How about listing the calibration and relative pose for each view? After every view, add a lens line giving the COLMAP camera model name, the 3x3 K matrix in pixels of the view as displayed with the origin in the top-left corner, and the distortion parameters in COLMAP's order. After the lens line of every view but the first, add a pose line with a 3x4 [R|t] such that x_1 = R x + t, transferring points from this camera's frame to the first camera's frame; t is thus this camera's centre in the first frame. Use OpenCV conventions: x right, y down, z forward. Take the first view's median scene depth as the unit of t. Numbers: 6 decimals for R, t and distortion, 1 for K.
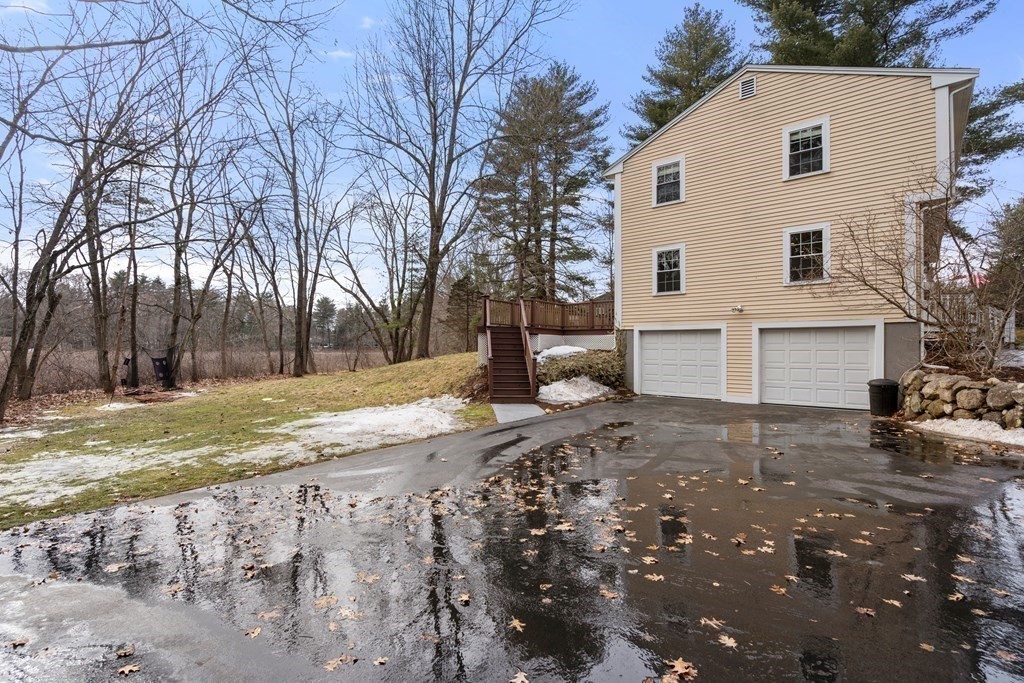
lens RADIAL K [[470.6, 0, 517.7], [0, 470.6, 339.6], [0, 0, 1]] dist [-0.003131, 0.001193]
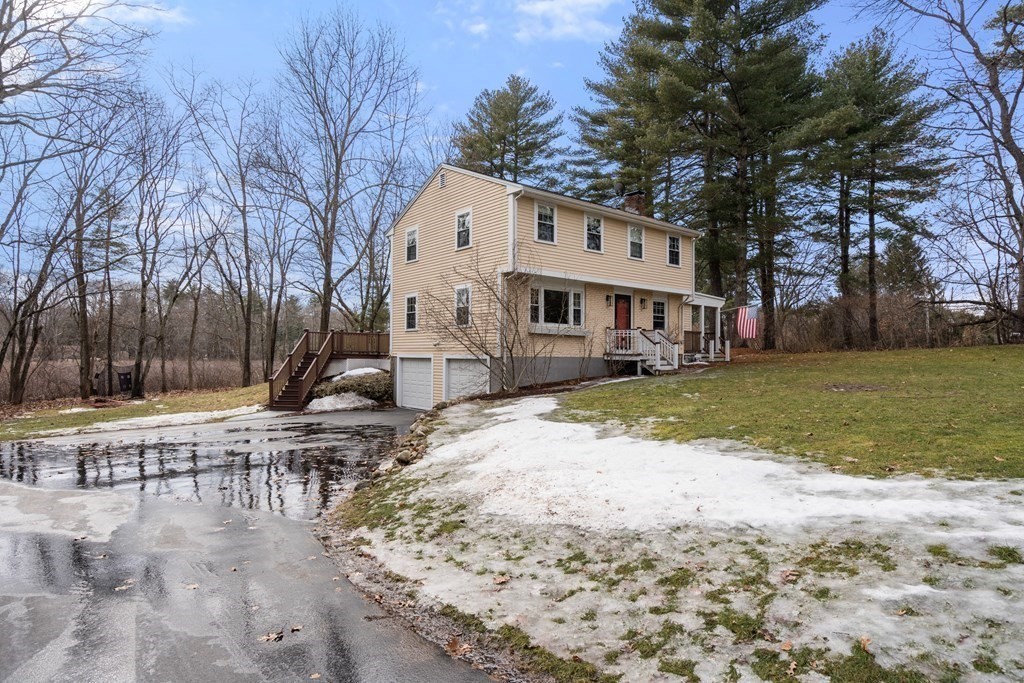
lens RADIAL K [[557.1, 0, 509.3], [0, 557.1, 345.2], [0, 0, 1]] dist [0.013098, -0.000147]
pose [[0.984981, -0.000921, -0.172663, 0.814819], [0.000123, 0.999989, -0.004632, -0.045508], [0.172665, 0.004542, 0.984970, -0.460847]]
